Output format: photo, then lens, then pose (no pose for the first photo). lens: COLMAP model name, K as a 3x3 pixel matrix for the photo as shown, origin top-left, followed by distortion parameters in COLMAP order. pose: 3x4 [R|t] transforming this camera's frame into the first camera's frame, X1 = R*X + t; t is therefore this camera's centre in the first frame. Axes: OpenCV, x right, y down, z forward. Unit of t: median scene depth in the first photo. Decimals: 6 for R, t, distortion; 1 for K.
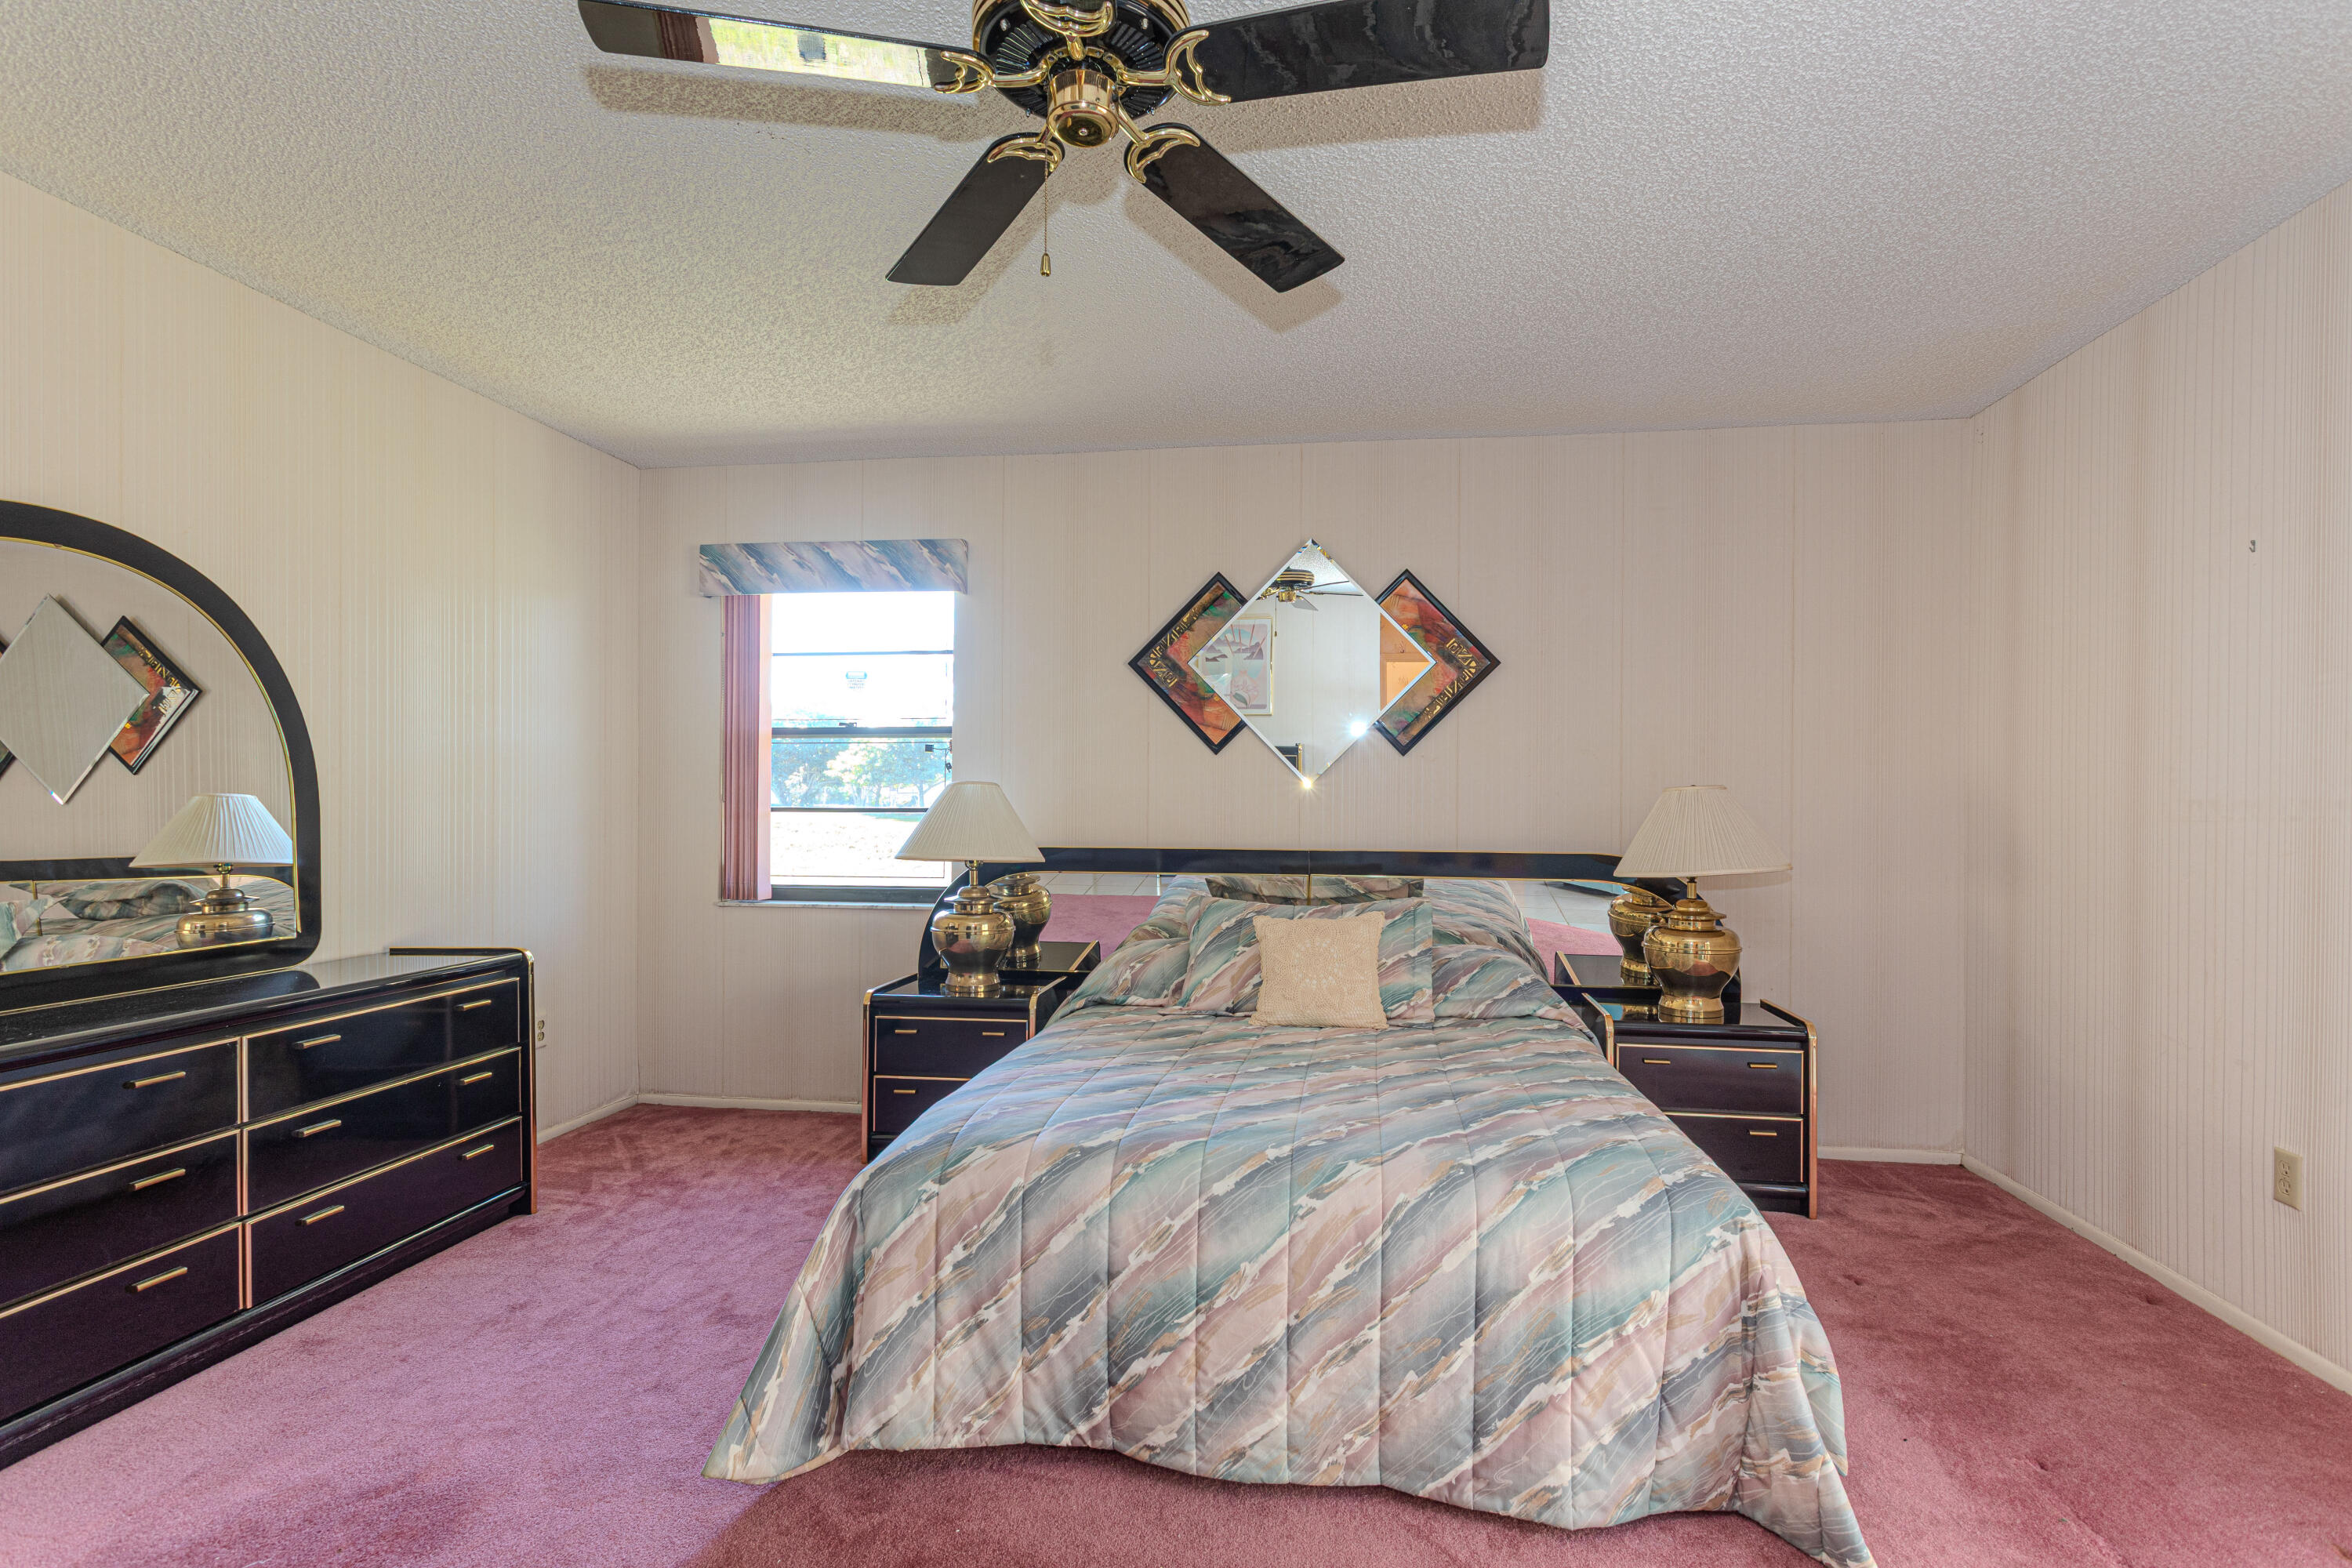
lens RADIAL K [[1135.1, 0, 1201.4], [0, 1135.1, 803.7], [0, 0, 1]] dist [0.005067, 0.001392]
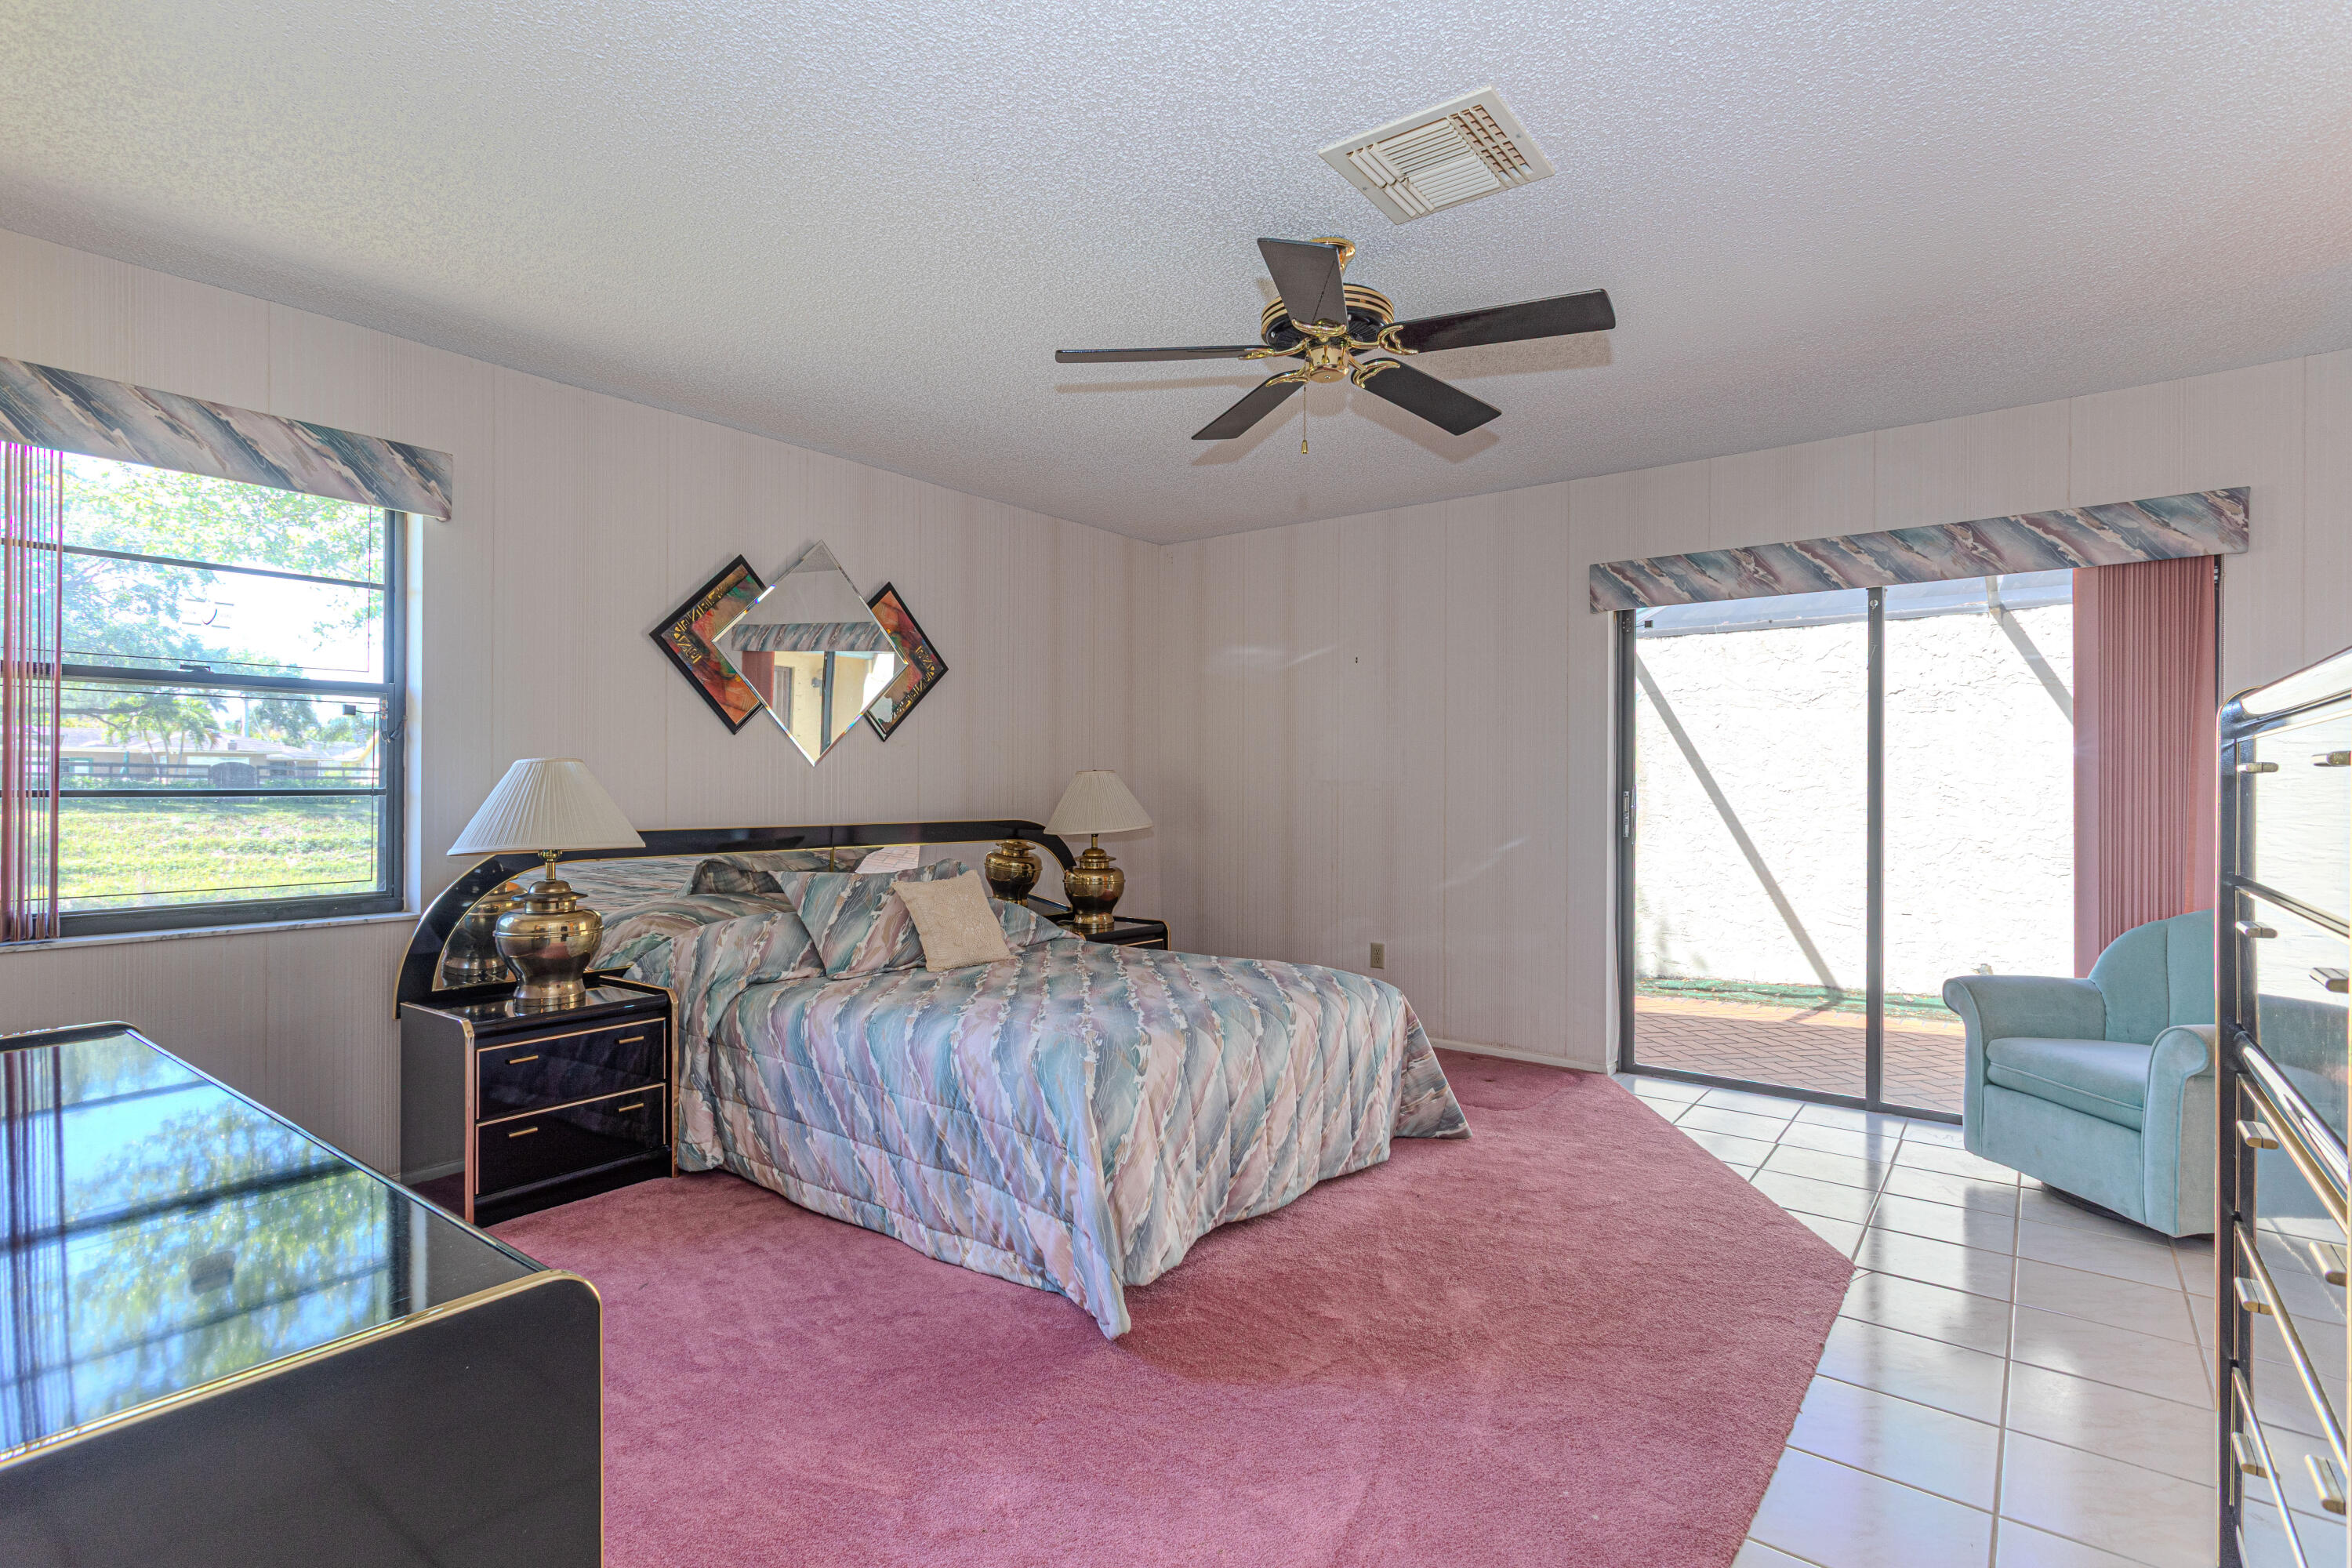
lens RADIAL K [[1135.1, 0, 1191.8], [0, 1135.1, 780.5], [0, 0, 1]] dist [0.005067, 0.001392]
pose [[0.491268, -0.000472, 0.871008, -0.721207], [-0.000909, 0.999999, 0.001054, -0.004228], [-0.871008, -0.001309, 0.491267, 0.163289]]
